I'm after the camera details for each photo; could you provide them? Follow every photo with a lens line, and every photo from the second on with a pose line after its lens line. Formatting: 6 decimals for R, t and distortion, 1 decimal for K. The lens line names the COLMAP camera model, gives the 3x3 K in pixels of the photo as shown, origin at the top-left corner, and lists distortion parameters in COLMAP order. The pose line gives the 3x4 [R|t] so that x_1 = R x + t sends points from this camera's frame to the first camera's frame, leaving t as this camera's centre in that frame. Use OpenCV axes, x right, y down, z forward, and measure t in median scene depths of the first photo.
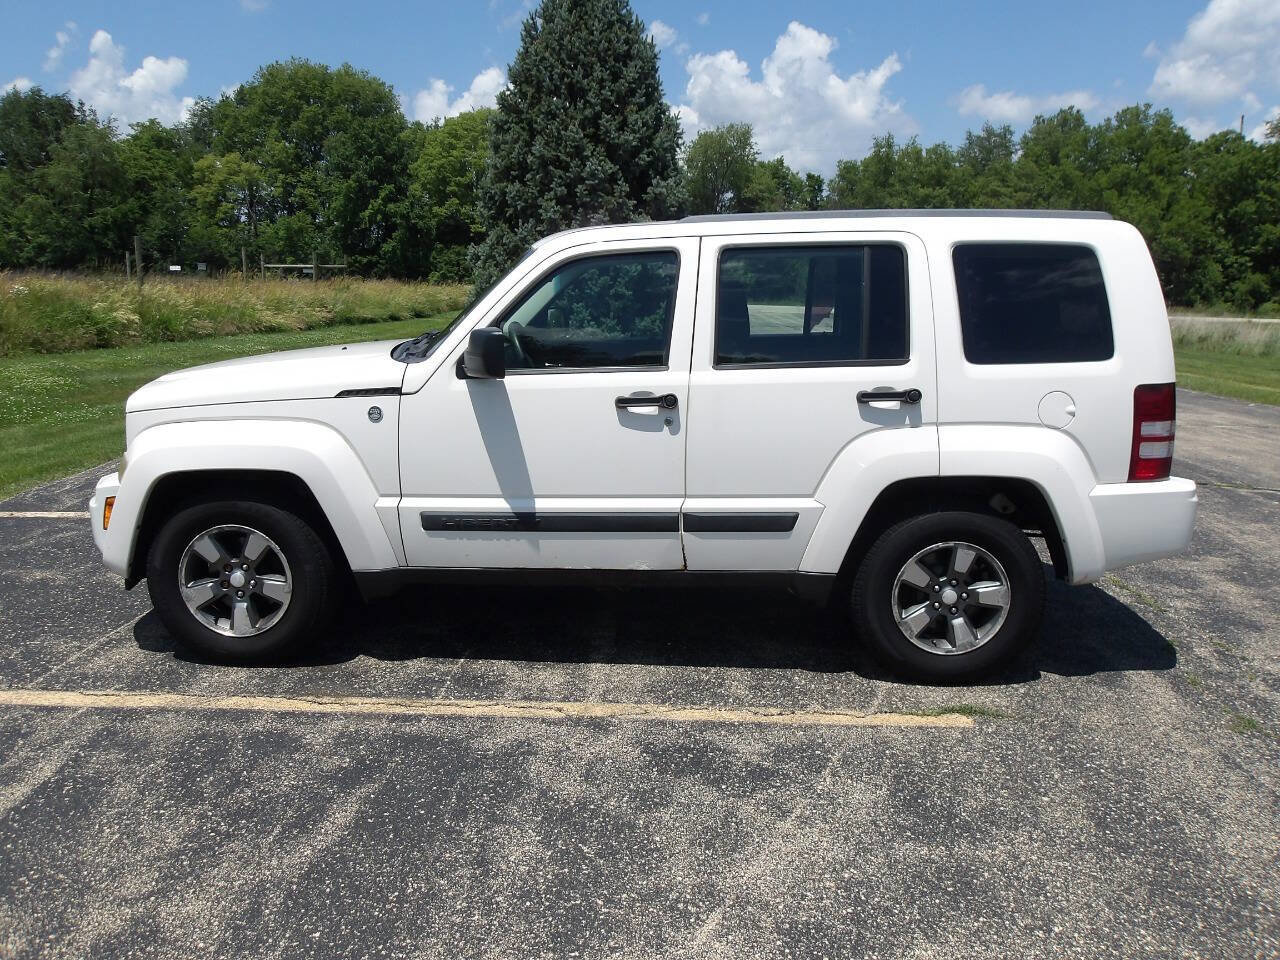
lens RADIAL K [[1047.9, 0, 637.1], [0, 1047.9, 479.5], [0, 0, 1]] dist [0.008632, -0.007583]
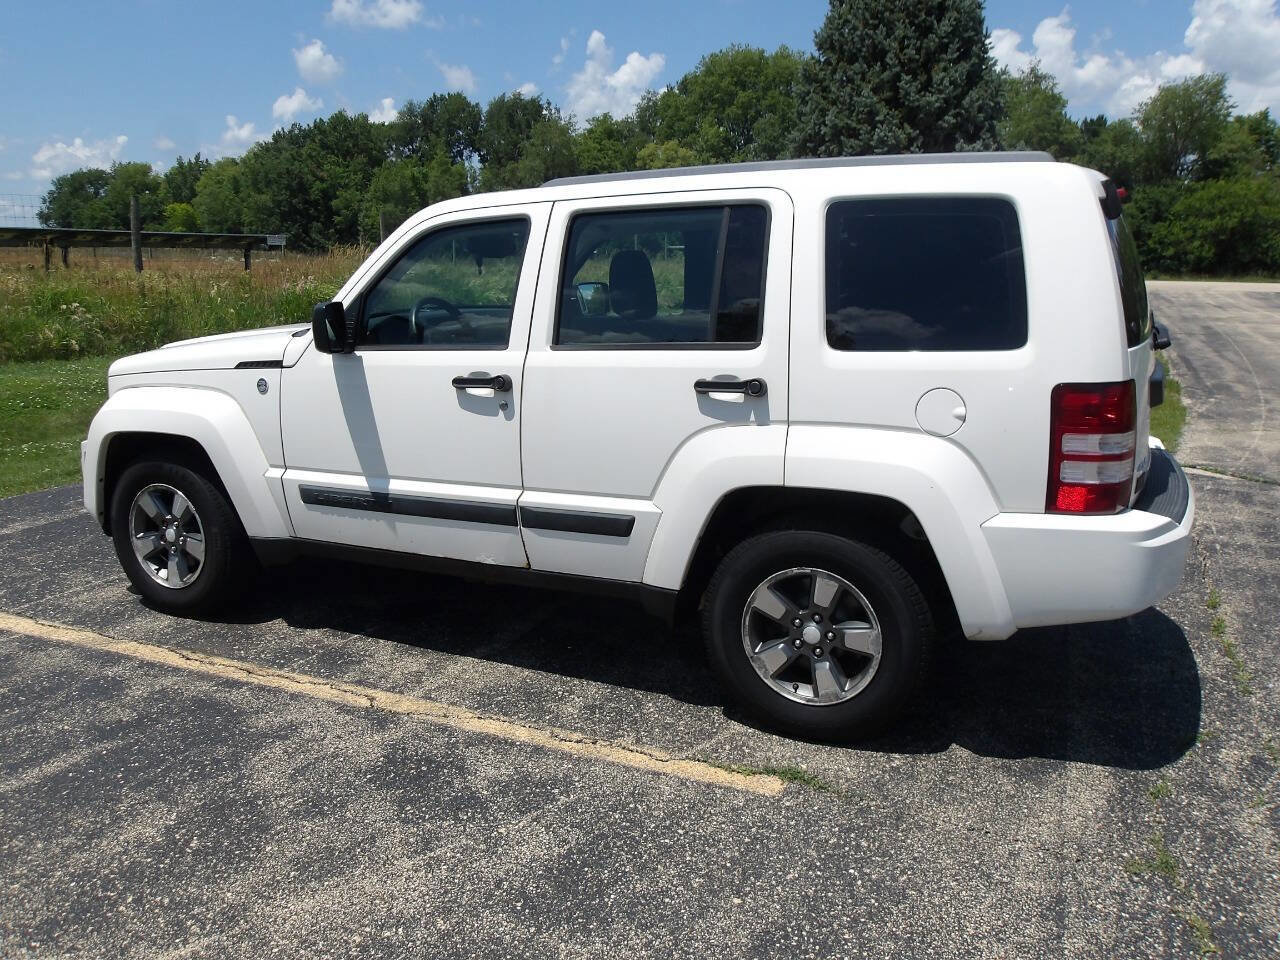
lens RADIAL K [[1047.9, 0, 634.7], [0, 1047.9, 479.1], [0, 0, 1]] dist [0.008632, -0.007583]
pose [[0.919506, 0.070079, -0.386779, 0.483493], [-0.062694, 0.997529, 0.031692, -0.026725], [0.388044, -0.004892, 0.921628, 0.194420]]
